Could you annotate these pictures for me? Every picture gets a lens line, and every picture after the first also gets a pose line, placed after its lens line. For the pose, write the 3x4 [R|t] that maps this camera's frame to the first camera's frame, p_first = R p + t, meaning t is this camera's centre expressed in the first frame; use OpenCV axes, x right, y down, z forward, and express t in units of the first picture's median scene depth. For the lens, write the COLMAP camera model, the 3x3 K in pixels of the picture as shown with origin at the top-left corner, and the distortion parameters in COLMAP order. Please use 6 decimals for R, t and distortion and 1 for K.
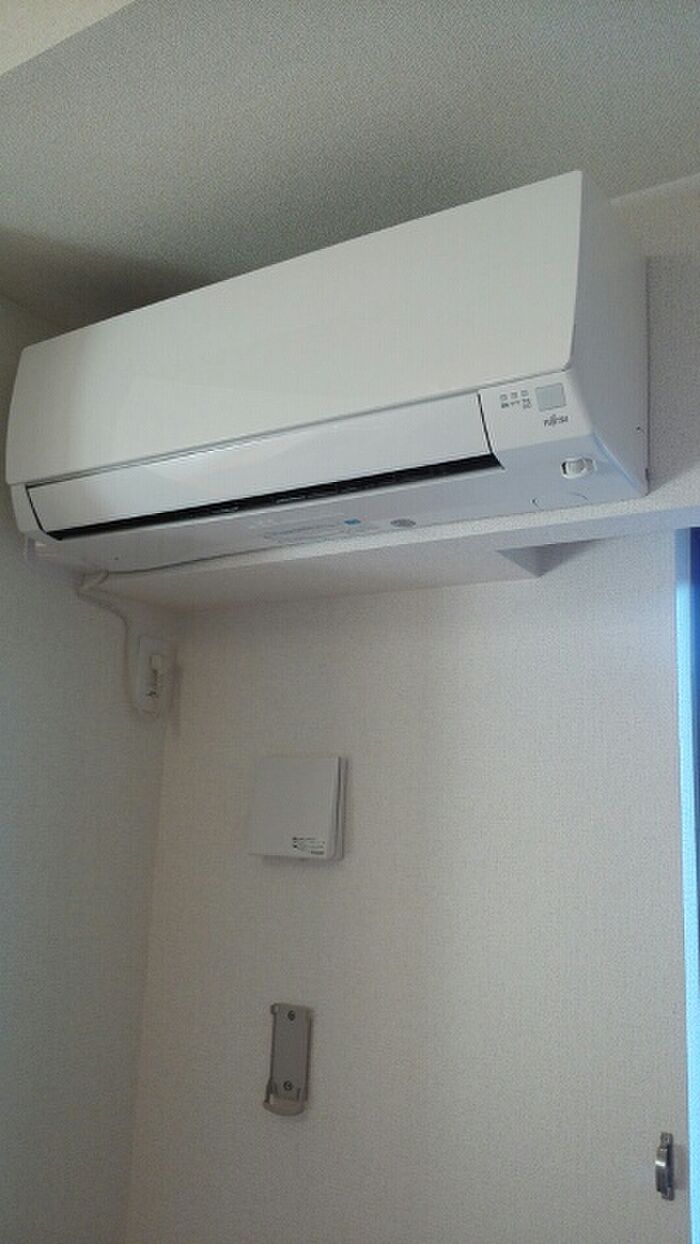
lens RADIAL K [[981.2, 0, 352.3], [0, 981.2, 621.4], [0, 0, 1]] dist [0.012583, 0.000165]
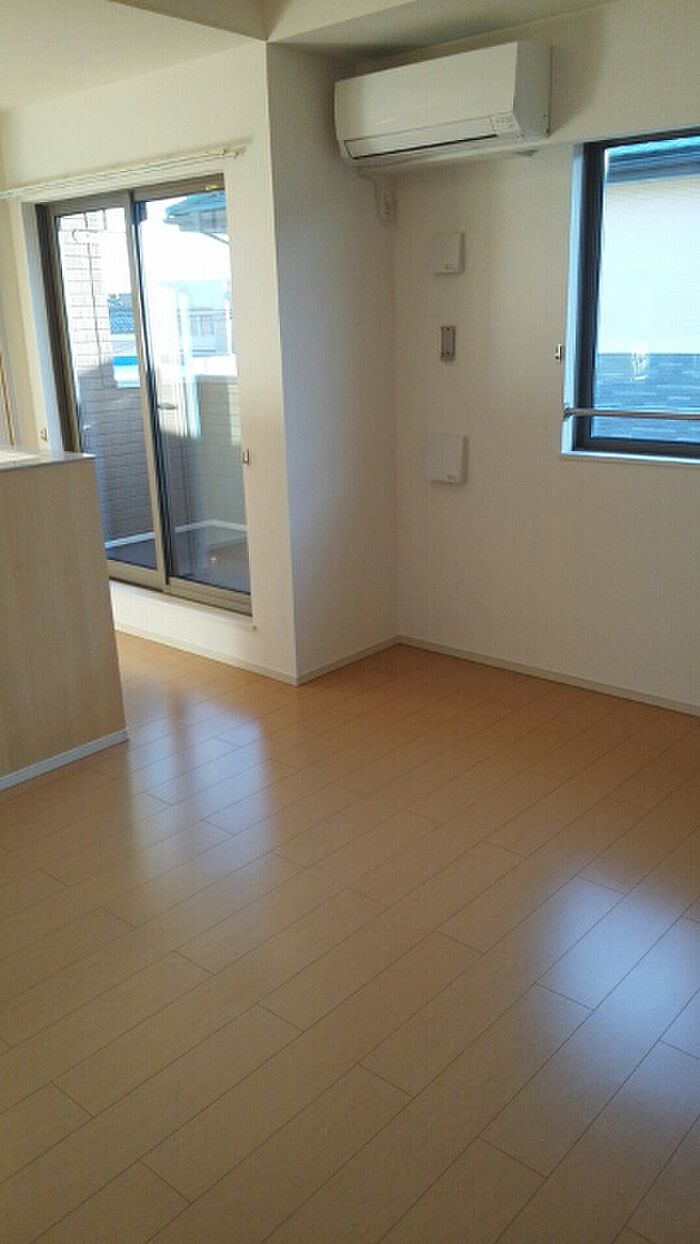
lens RADIAL K [[981.2, 0, 354.5], [0, 981.2, 622.6], [0, 0, 1]] dist [0.012583, 0.000165]
pose [[0.984909, -0.018919, -0.172036, 0.152025], [0.100567, 0.871536, 0.479907, -0.269688], [0.140857, -0.489966, 0.860286, -2.001552]]
